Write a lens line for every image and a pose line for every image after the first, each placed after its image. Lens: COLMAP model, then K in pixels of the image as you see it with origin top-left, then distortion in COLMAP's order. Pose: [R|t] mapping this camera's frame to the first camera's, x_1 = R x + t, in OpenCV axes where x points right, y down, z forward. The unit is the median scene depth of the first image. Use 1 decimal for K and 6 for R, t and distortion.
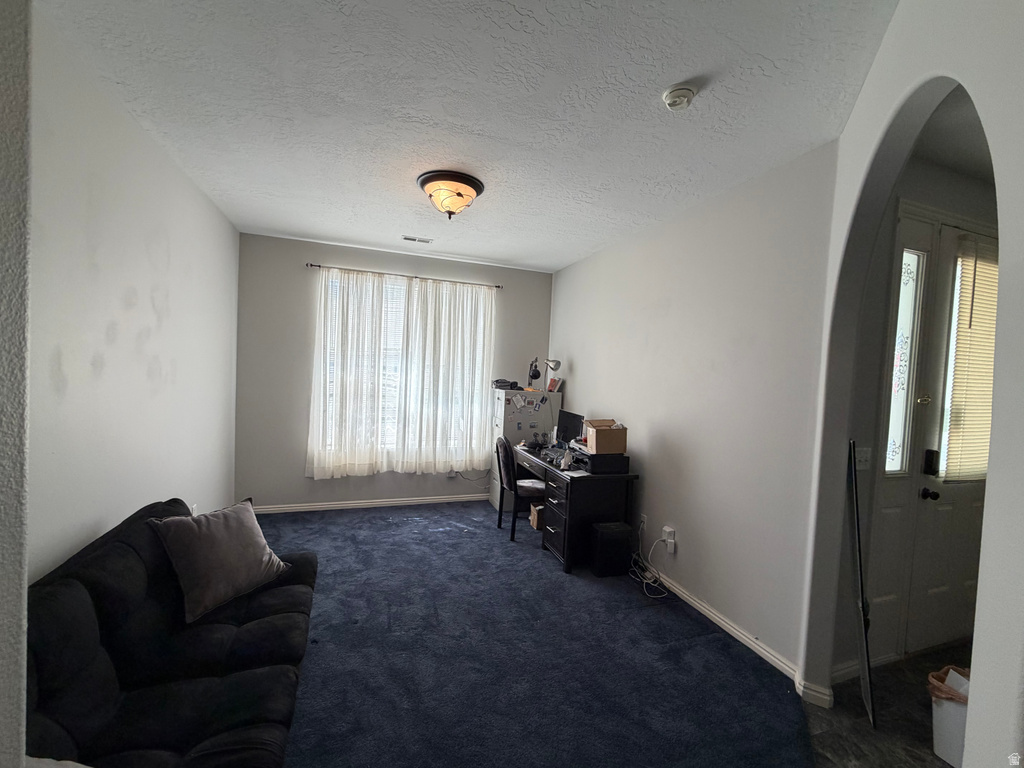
lens RADIAL K [[427.1, 0, 516.6], [0, 427.1, 384.4], [0, 0, 1]] dist [0.000498, -0.000327]
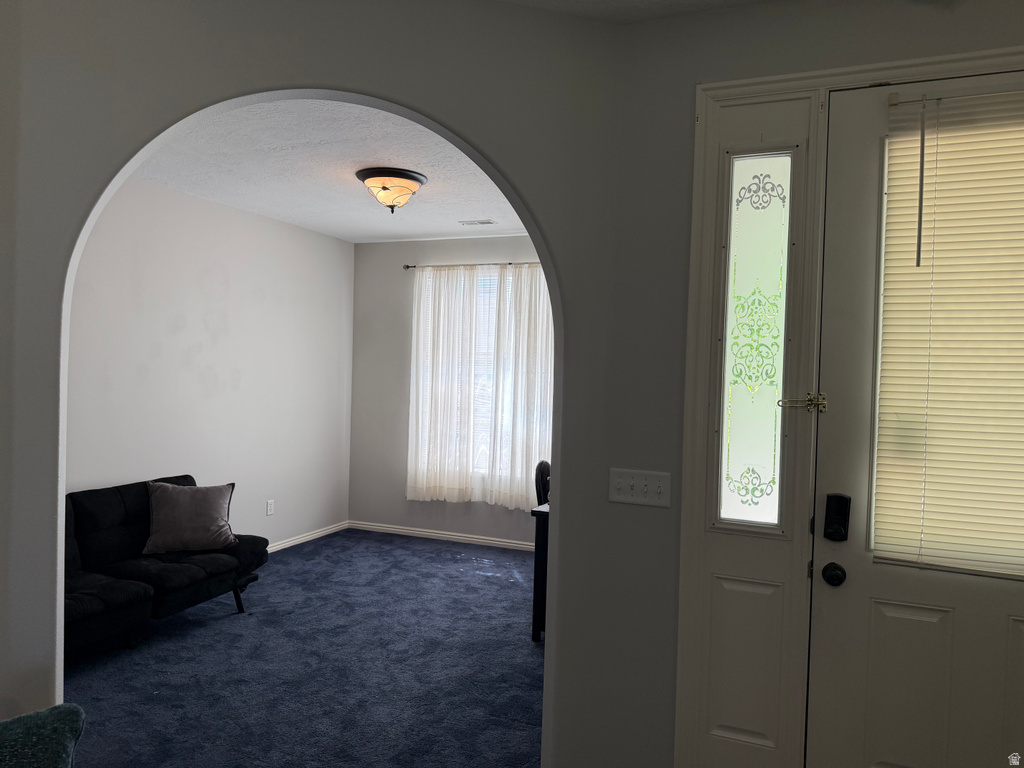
lens RADIAL K [[703.9, 0, 522.5], [0, 703.9, 377.4], [0, 0, 1]] dist [0.012006, -0.031076]
pose [[0.752557, -0.019395, -0.658241, 0.694634], [-0.015808, 0.998746, -0.047501, 0.029211], [0.658337, 0.046153, 0.751307, 0.023893]]
